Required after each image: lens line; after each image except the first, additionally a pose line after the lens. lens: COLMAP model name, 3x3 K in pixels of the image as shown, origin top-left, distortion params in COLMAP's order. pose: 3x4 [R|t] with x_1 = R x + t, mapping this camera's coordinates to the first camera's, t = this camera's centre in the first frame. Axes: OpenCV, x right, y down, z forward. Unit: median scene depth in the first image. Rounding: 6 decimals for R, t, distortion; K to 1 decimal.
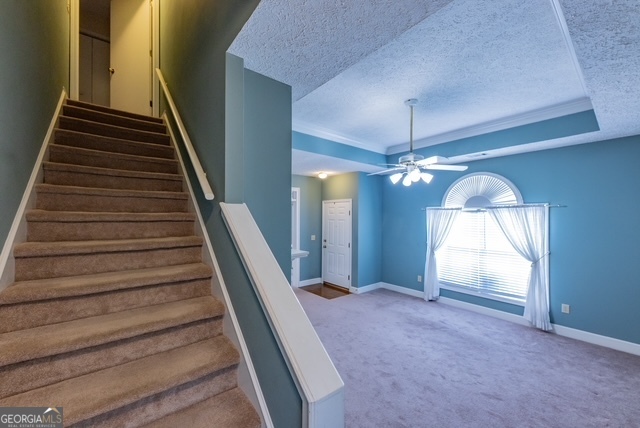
lens RADIAL K [[255.2, 0, 319.2], [0, 255.2, 217.7], [0, 0, 1]] dist [0.003806, -0.000071]
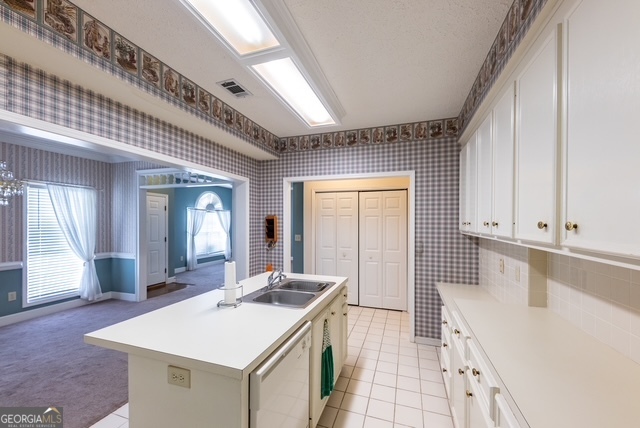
lens RADIAL K [[255.2, 0, 319.2], [0, 255.2, 217.7], [0, 0, 1]] dist [0.003806, -0.000071]
pose [[-0.525865, 0.010705, 0.850501, -1.285080], [-0.000540, 0.999916, -0.012919, 0.039305], [-0.850568, -0.007253, -0.525815, 1.195092]]
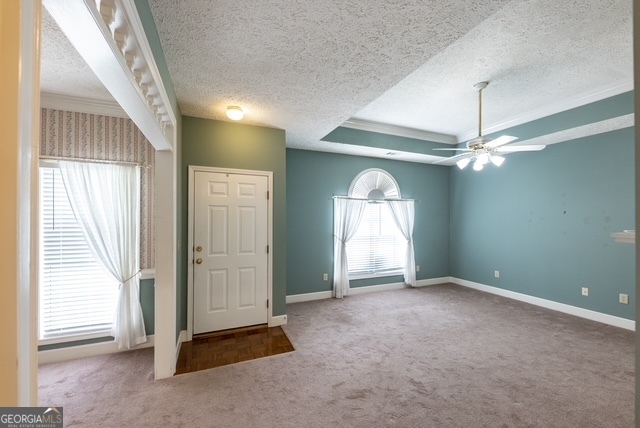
lens RADIAL K [[255.2, 0, 319.2], [0, 255.2, 217.7], [0, 0, 1]] dist [0.003806, -0.000071]
pose [[0.284168, 0.004605, 0.958763, -0.493639], [0.000991, 0.999987, -0.005097, 0.044143], [-0.958774, 0.002399, 0.284160, 0.842155]]
